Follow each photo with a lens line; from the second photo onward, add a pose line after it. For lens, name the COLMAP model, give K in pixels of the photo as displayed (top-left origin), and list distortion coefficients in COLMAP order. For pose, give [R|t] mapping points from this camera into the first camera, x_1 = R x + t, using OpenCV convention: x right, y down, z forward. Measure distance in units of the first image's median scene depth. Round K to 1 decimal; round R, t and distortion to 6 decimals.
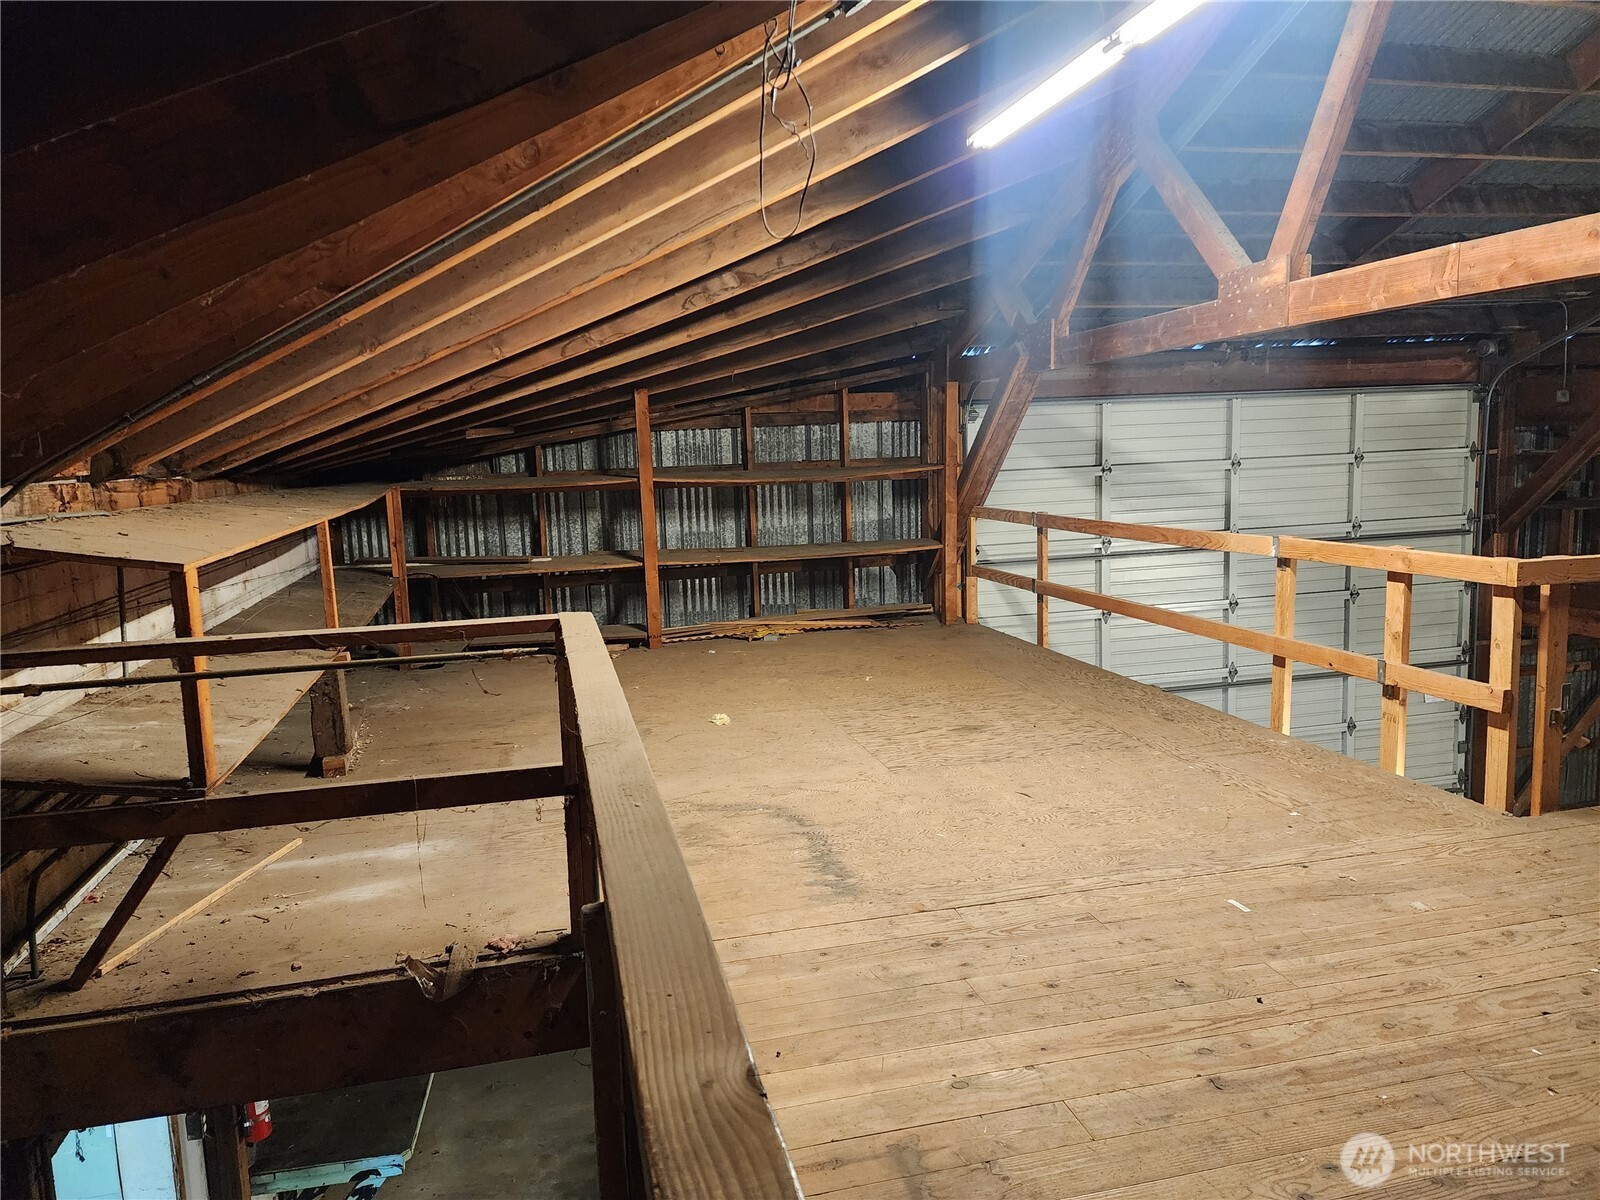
lens RADIAL K [[1054.4, 0, 786.3], [0, 1054.4, 586.5], [0, 0, 1]] dist [0.086178, -0.075624]
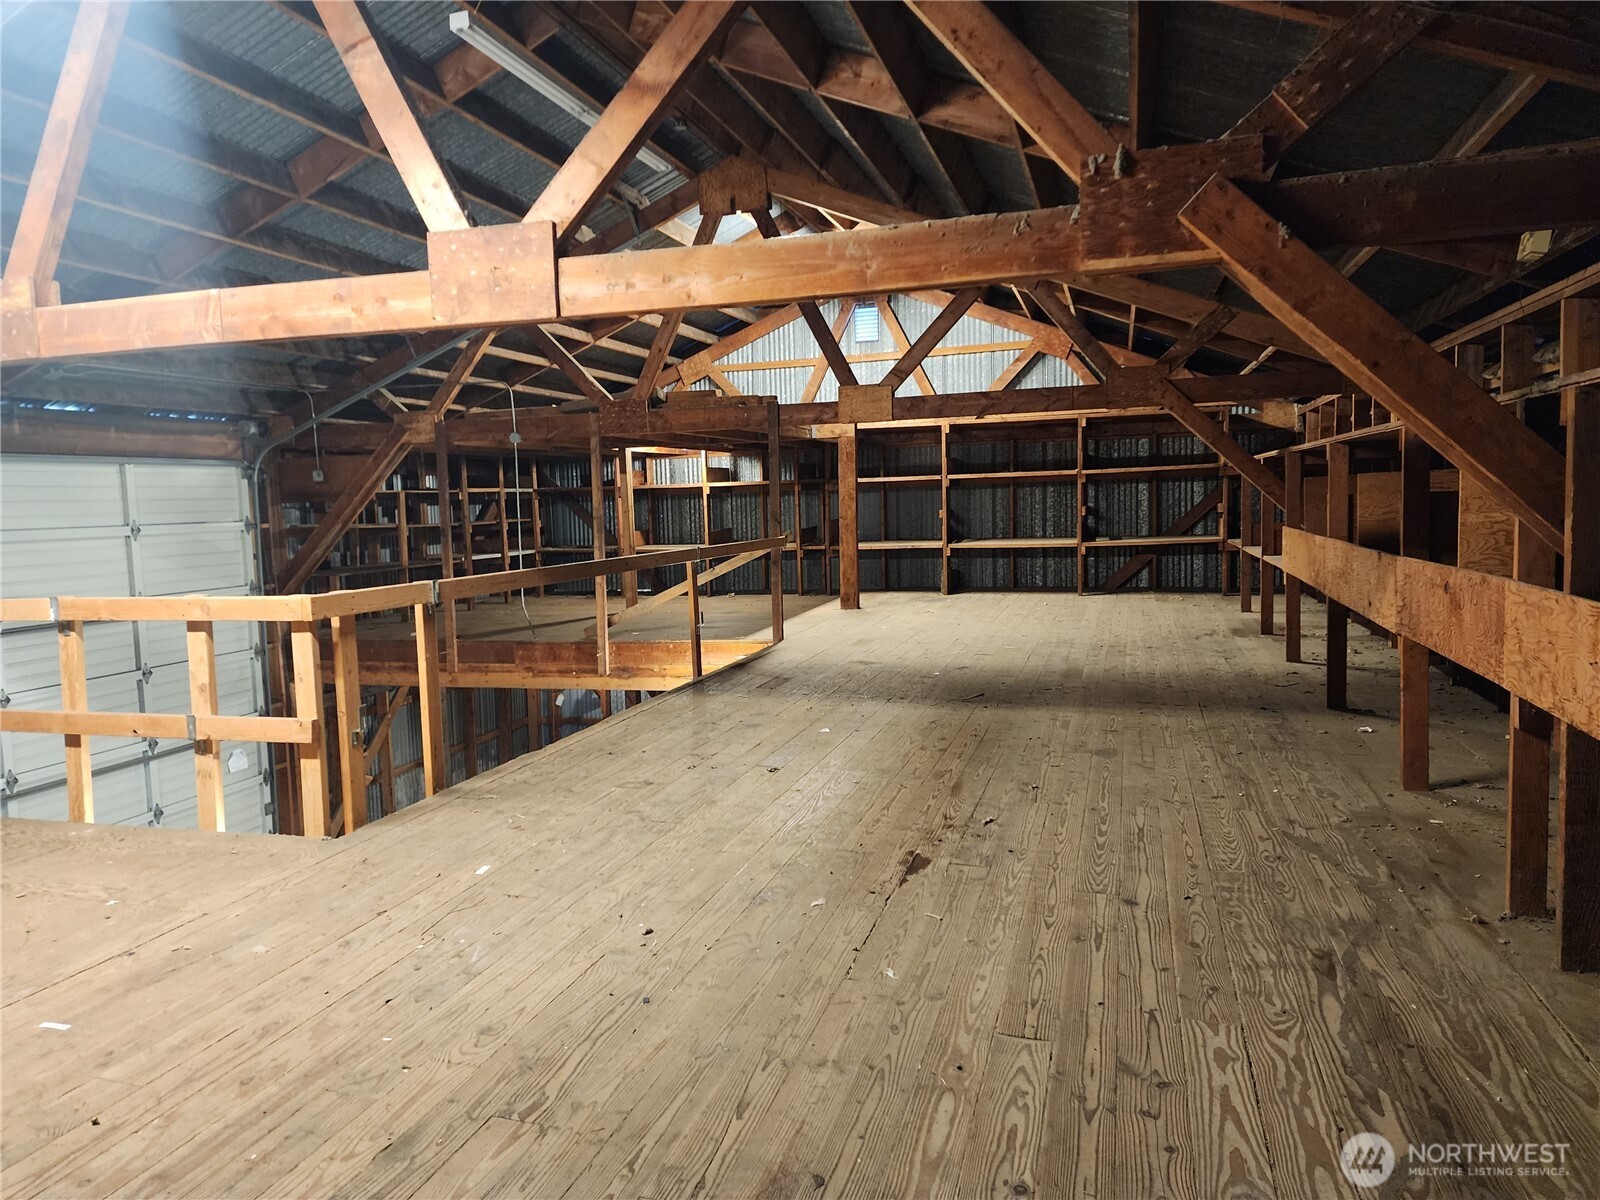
lens RADIAL K [[1054.4, 0, 786.3], [0, 1054.4, 586.5], [0, 0, 1]] dist [0.086178, -0.075624]
pose [[0.511929, -0.047293, 0.857725, 0.016526], [0.120808, 0.992524, -0.017379, 0.039775], [-0.850490, 0.112517, 0.513815, 0.059235]]
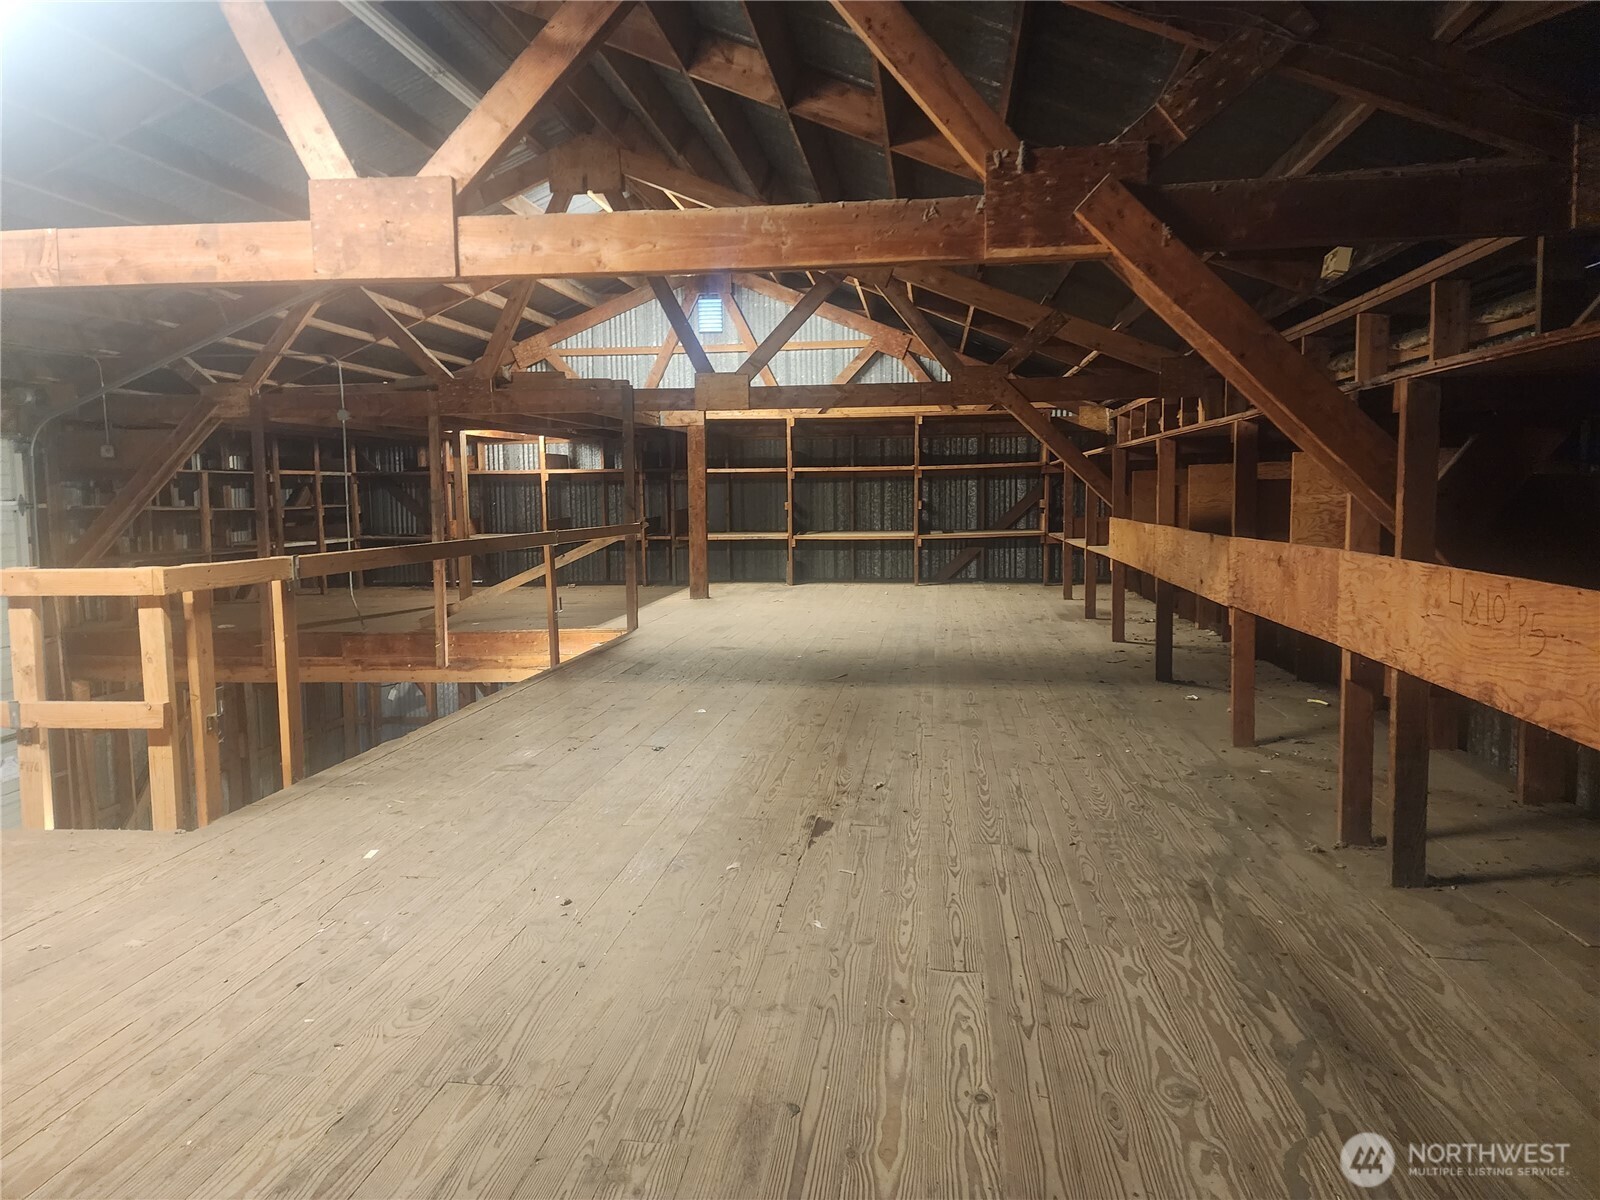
lens RADIAL K [[1057.3, 0, 801.8], [0, 1057.3, 585.2], [0, 0, 1]] dist [0.085017, -0.076337]
pose [[0.346744, -0.047509, 0.936756, -0.032455], [0.121277, 0.992604, 0.005450, 0.053836], [-0.930086, 0.111717, 0.349941, 0.120724]]
